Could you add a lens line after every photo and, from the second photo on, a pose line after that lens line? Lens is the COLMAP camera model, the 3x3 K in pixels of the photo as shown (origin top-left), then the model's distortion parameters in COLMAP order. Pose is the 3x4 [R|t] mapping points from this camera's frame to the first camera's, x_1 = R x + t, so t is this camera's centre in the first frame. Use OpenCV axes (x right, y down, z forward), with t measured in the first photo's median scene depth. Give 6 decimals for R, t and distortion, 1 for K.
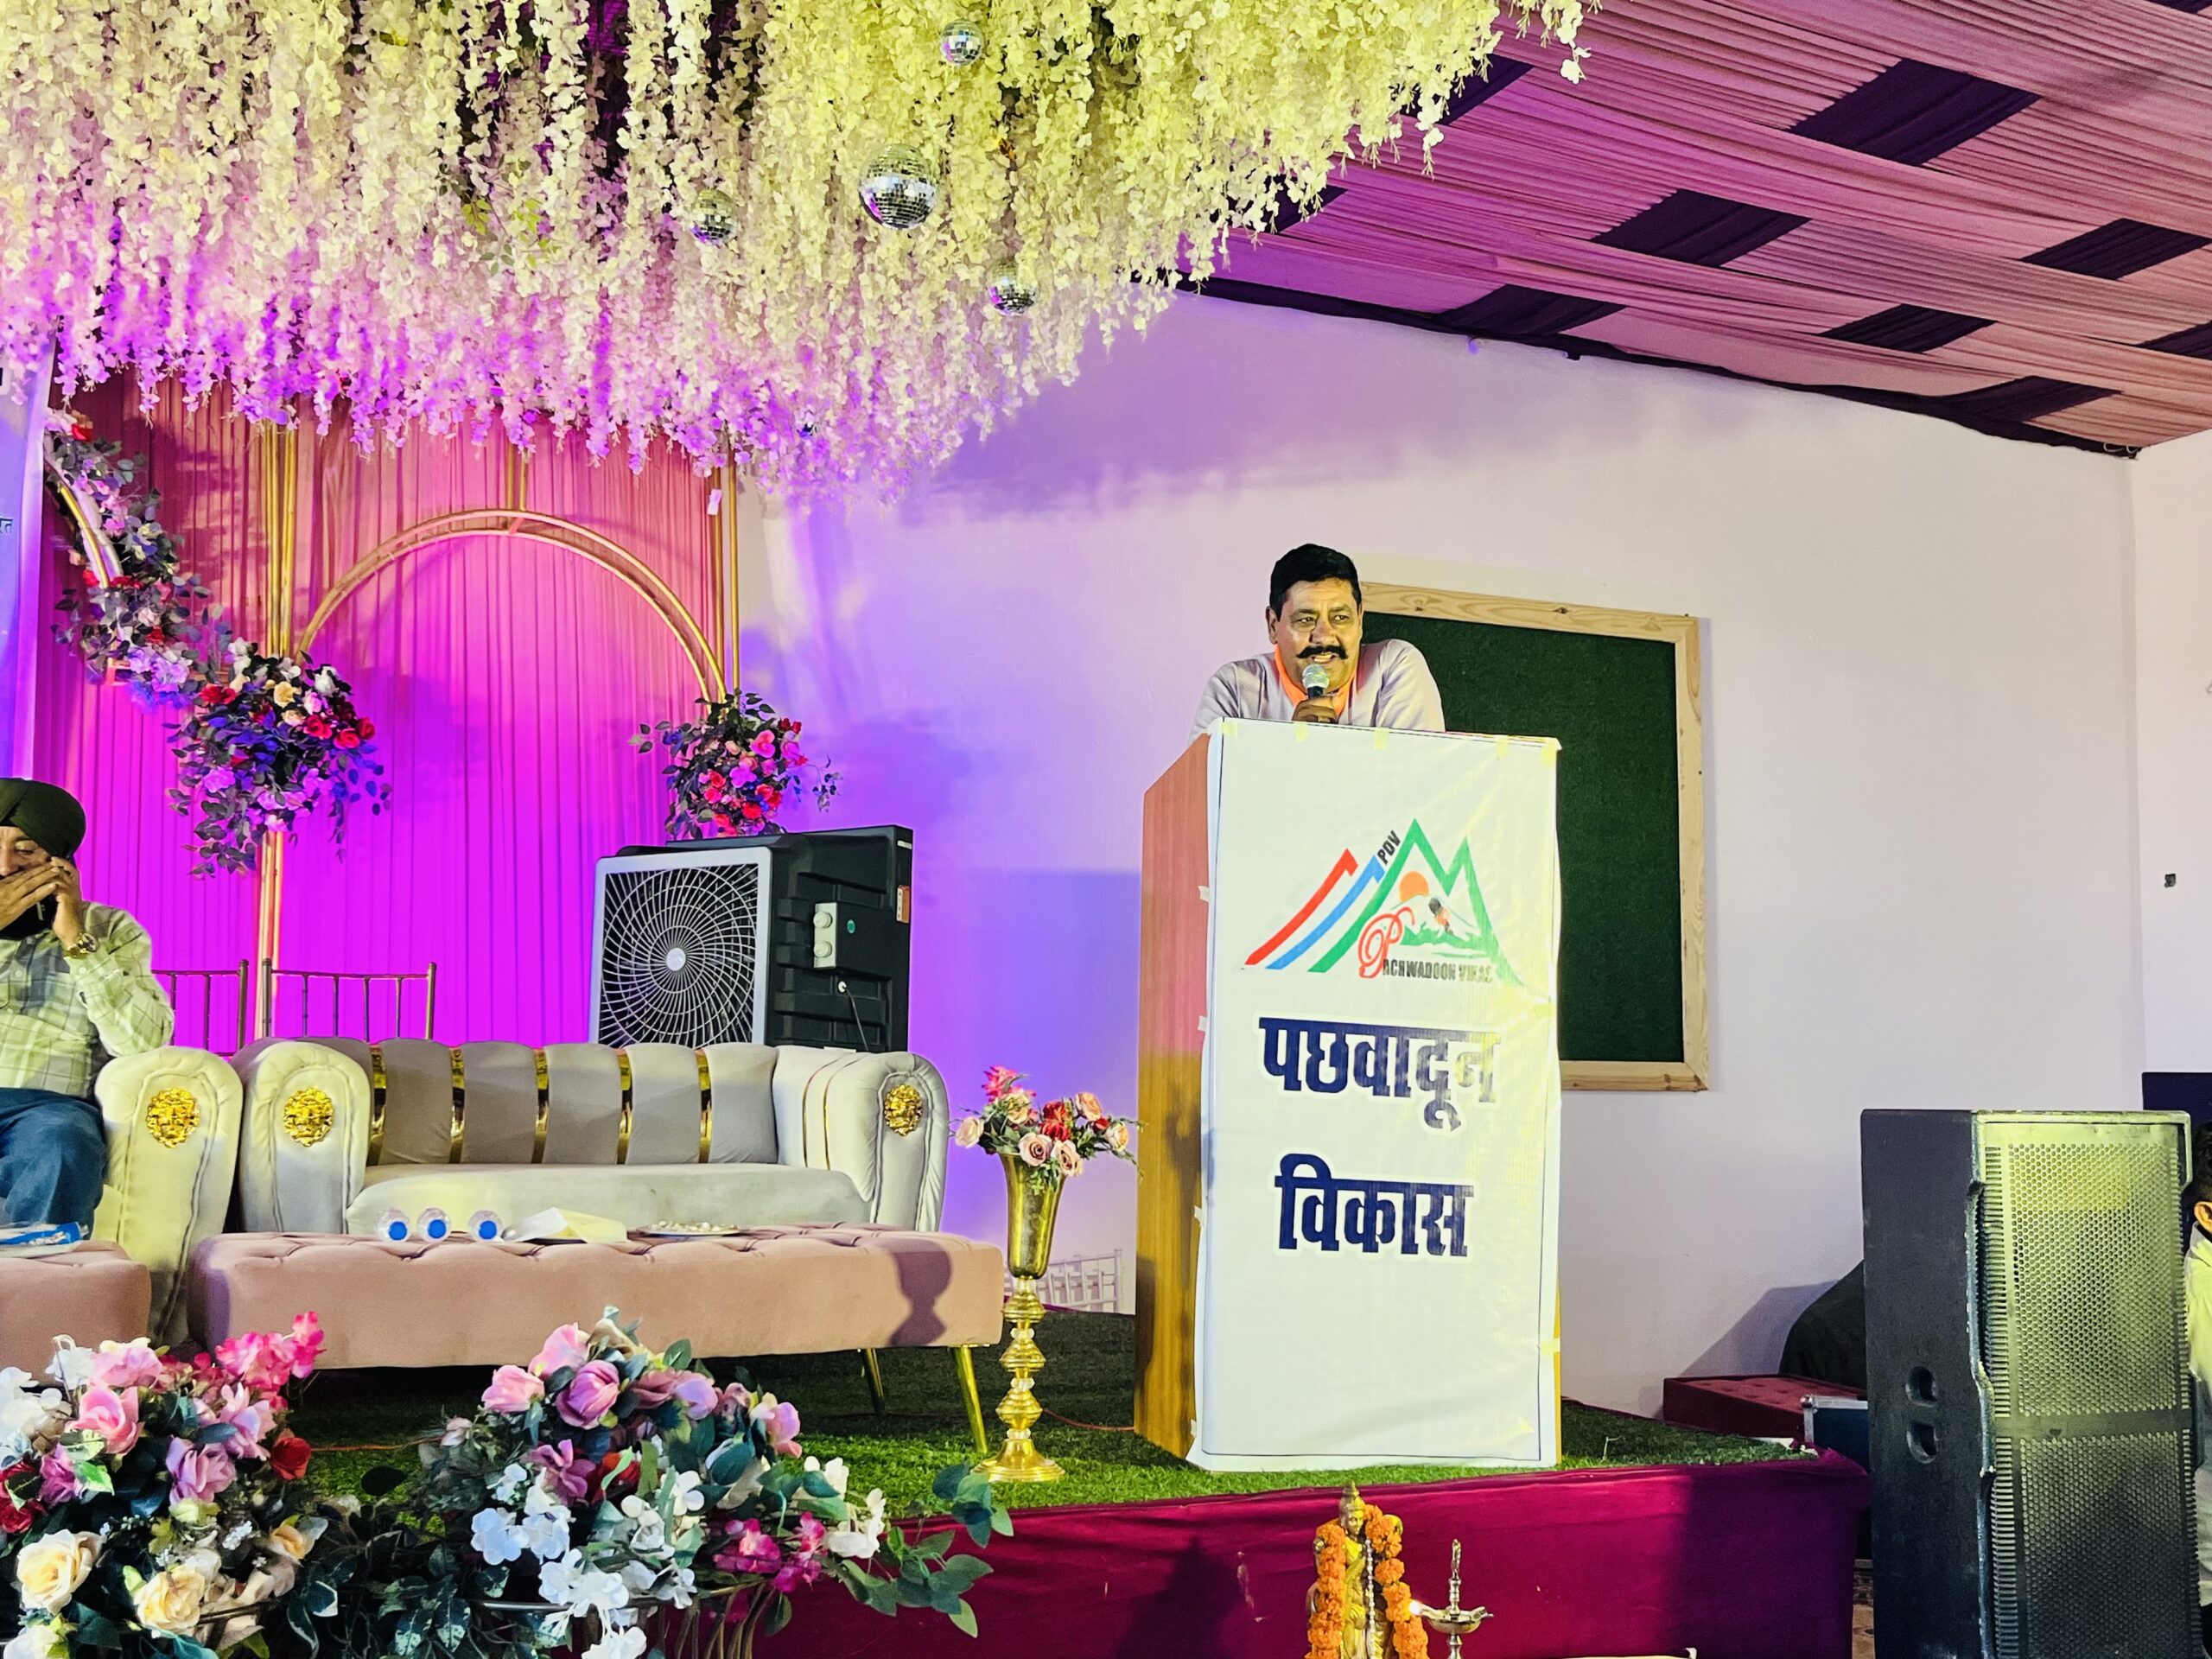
lens RADIAL K [[2402.6, 0, 1119.6], [0, 2402.6, 825.2], [0, 0, 1]] dist [0.084765, -0.177182]
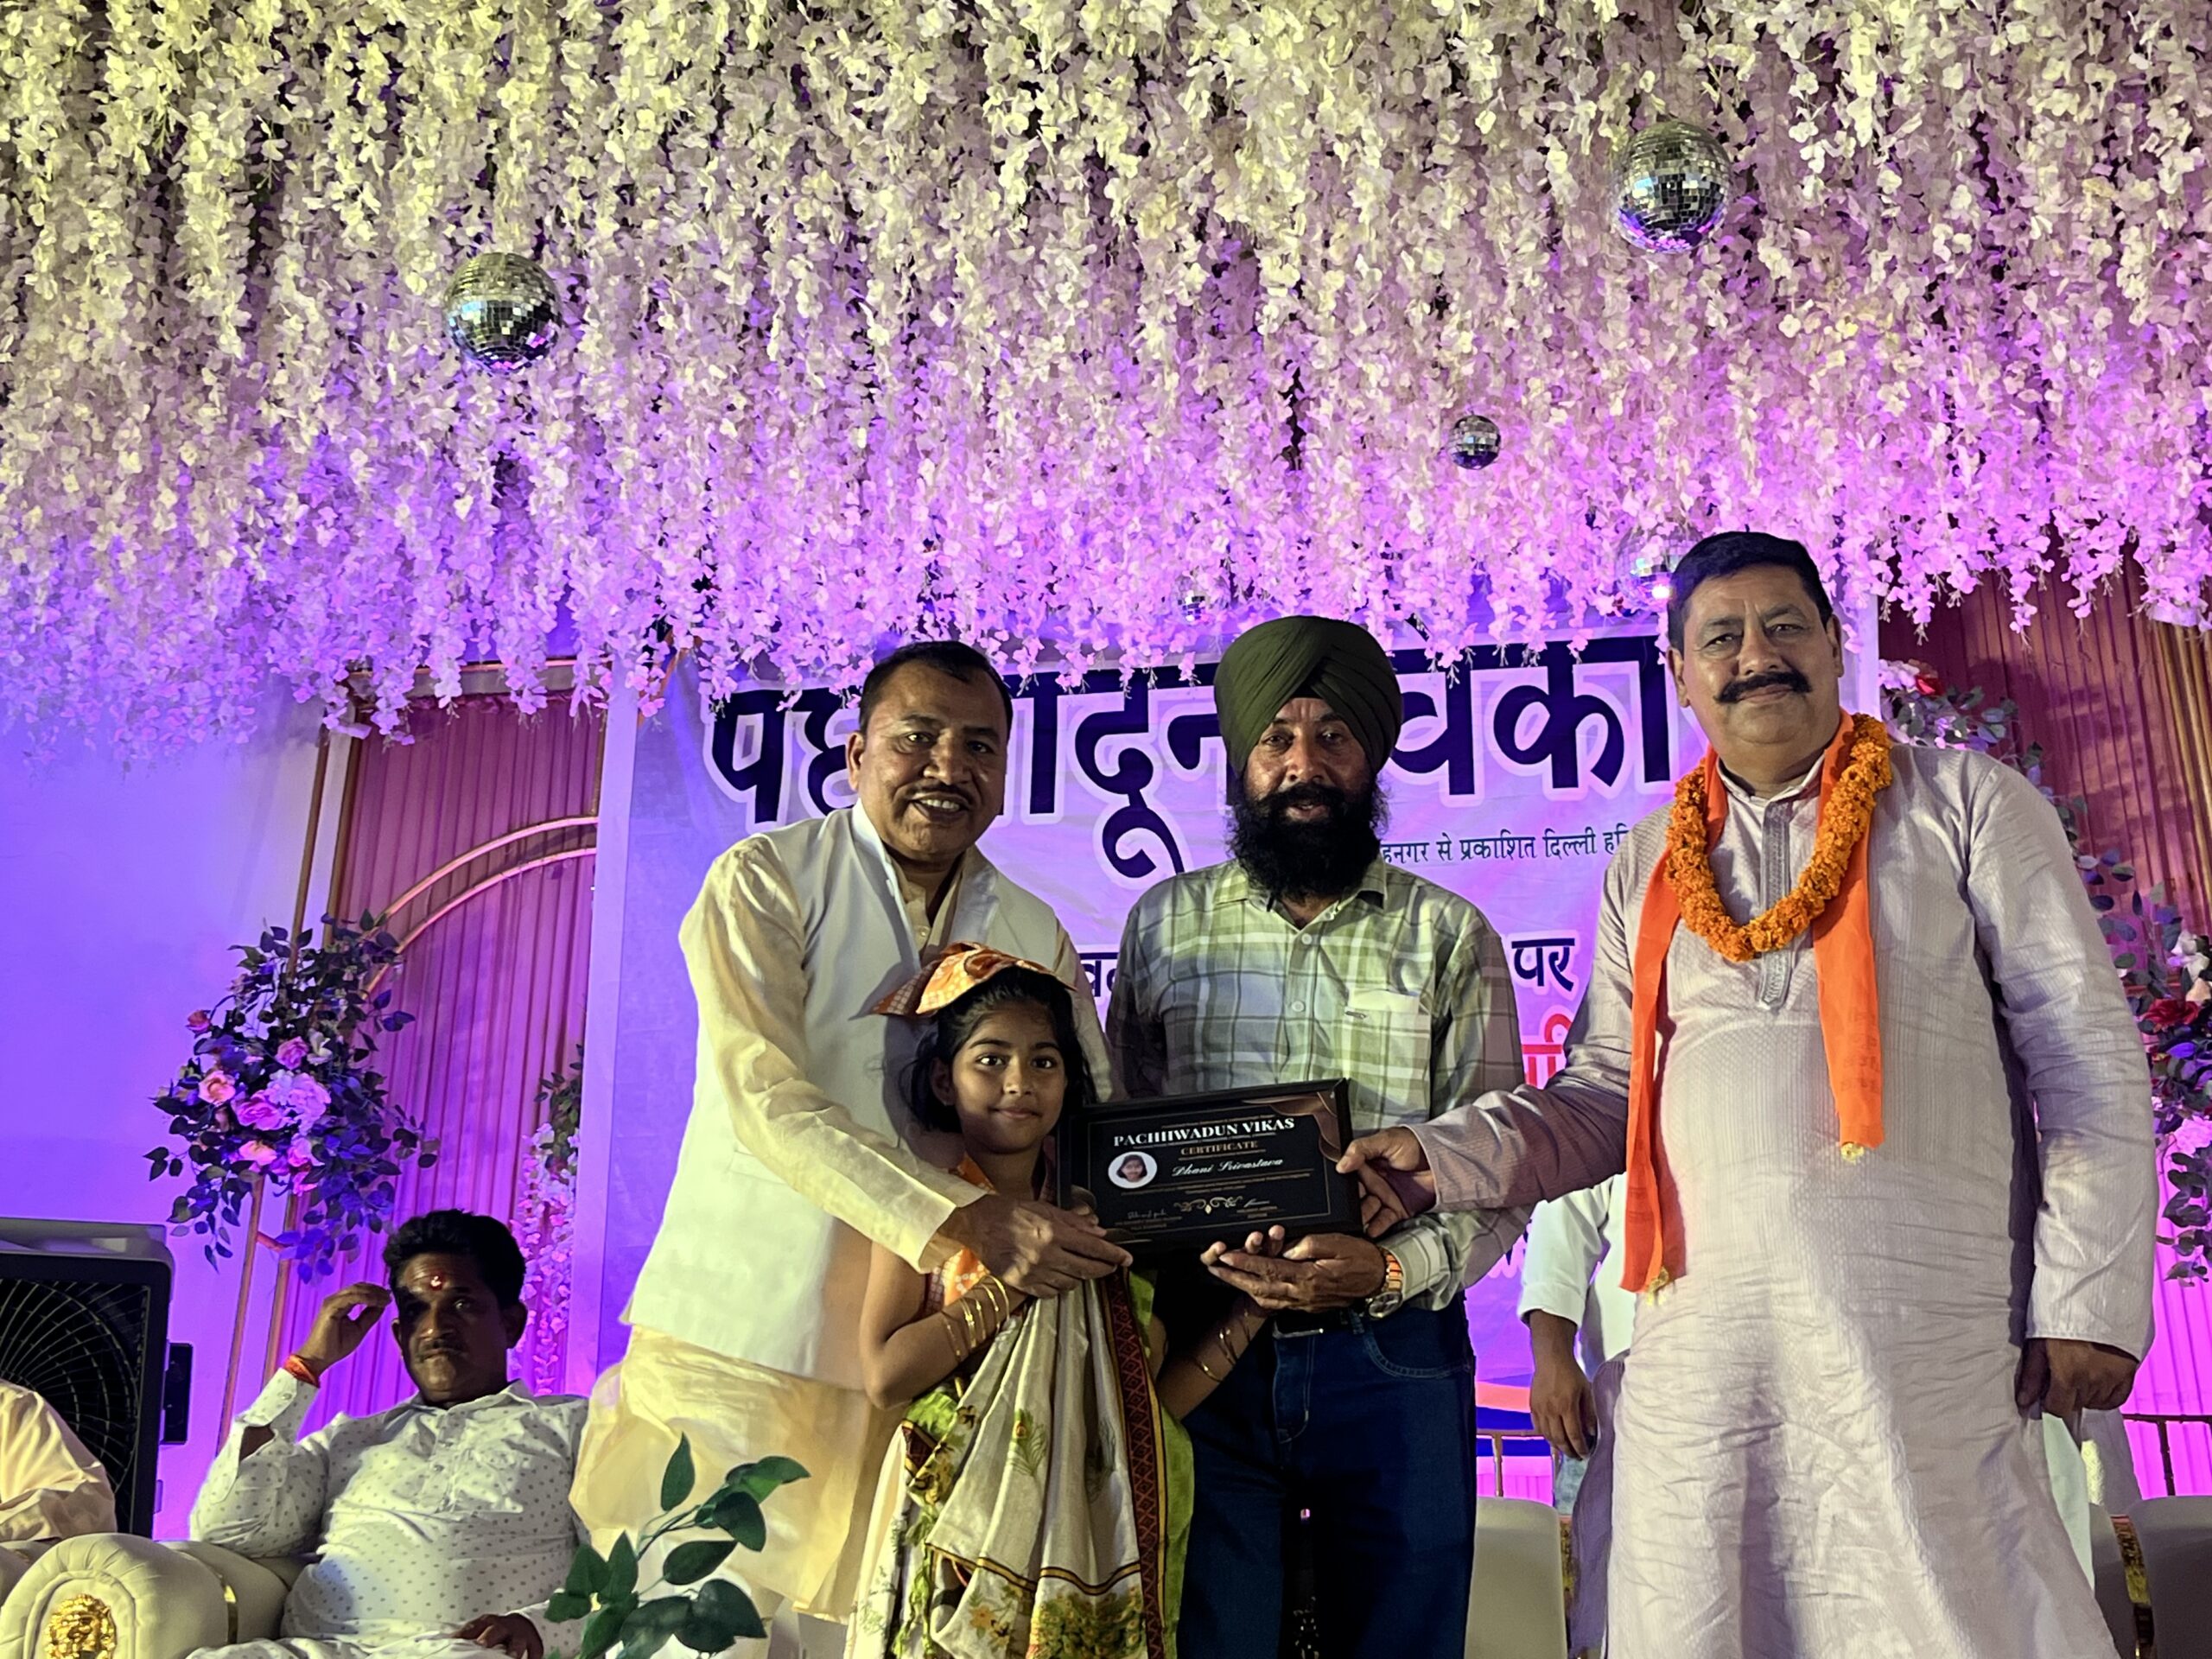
lens RADIAL K [[2930.2, 0, 1120.5], [0, 2930.2, 841.4], [0, 0, 1]] dist [0.120045, -0.408869]
pose [[0.815160, -0.165223, -0.555171, -0.141626], [0.079987, 0.981381, -0.174621, 0.020335], [0.573686, 0.097938, 0.813199, 0.143963]]
